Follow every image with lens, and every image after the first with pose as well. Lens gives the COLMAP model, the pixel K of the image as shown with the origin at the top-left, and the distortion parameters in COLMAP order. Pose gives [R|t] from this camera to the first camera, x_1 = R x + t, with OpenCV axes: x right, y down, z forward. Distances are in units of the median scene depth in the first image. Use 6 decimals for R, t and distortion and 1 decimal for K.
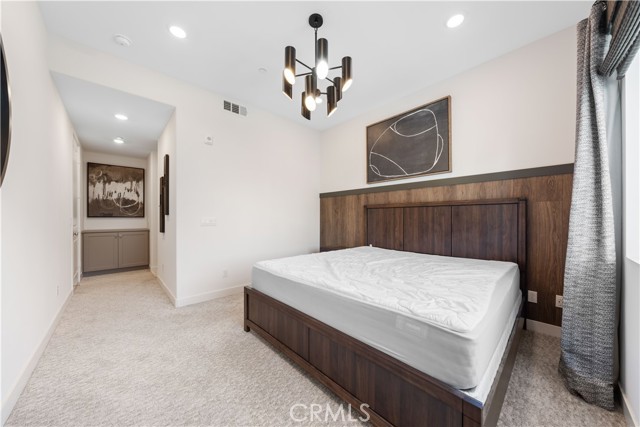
lens RADIAL K [[218.9, 0, 321.1], [0, 218.9, 213.9], [0, 0, 1]] dist [0.001154, 0.000141]
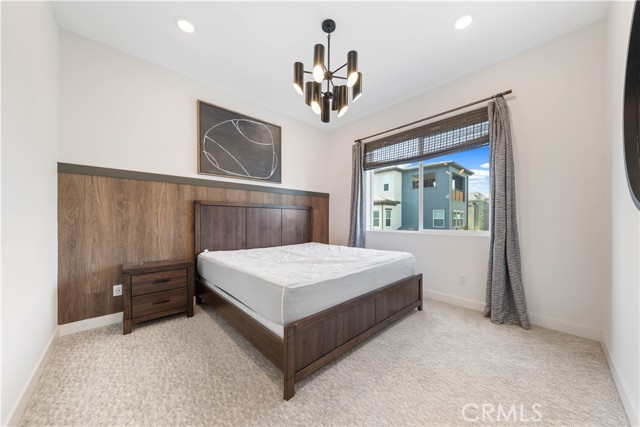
lens RADIAL K [[218.9, 0, 321.1], [0, 218.9, 213.9], [0, 0, 1]] dist [0.001154, 0.000141]
pose [[0.013562, 0.021727, 0.999672, -0.612831], [-0.023448, 0.999496, -0.021405, 0.015379], [-0.999633, -0.023150, 0.014065, 0.593013]]
